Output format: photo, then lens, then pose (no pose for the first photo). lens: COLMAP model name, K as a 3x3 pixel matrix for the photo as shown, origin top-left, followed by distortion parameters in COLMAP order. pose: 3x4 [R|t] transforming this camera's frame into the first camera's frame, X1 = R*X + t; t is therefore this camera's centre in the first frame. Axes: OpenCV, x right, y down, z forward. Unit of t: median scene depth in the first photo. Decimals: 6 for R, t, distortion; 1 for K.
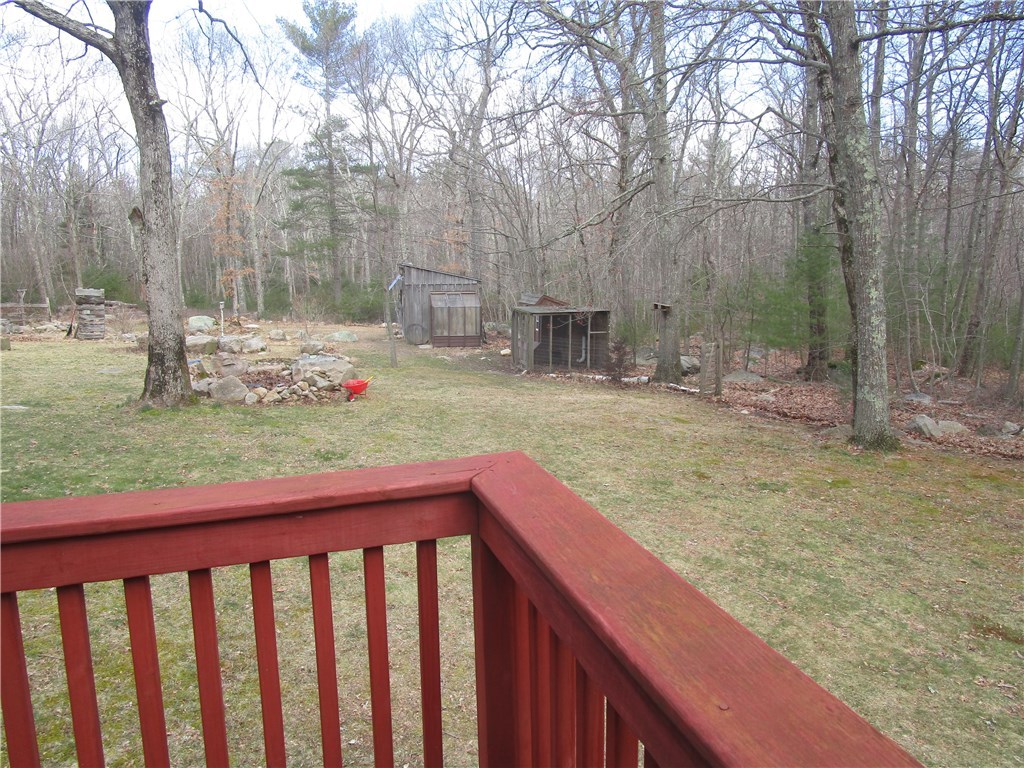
lens RADIAL K [[729.8, 0, 512.0], [0, 729.8, 384.0], [0, 0, 1]] dist [0.000506, -0.000352]
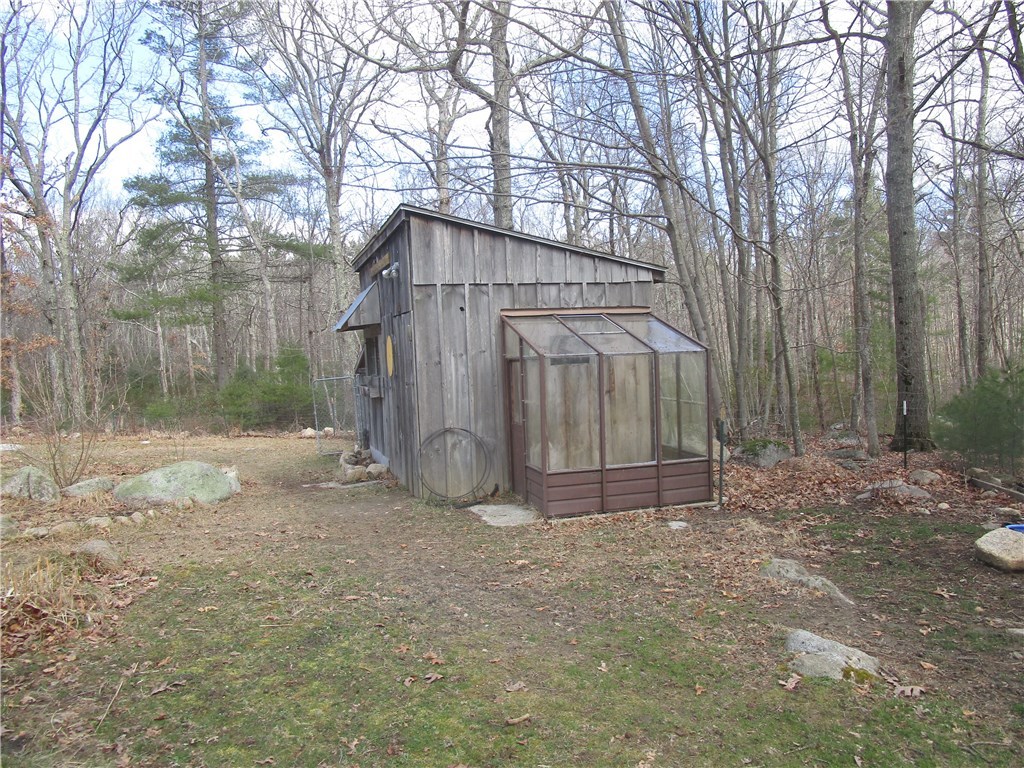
lens RADIAL K [[729.8, 0, 512.0], [0, 729.8, 384.0], [0, 0, 1]] dist [0.000506, -0.000352]
pose [[0.991880, -0.041535, 0.120205, -0.140945], [0.056836, 0.990298, -0.126808, -0.062224], [-0.113772, 0.132610, 0.984617, 0.721275]]
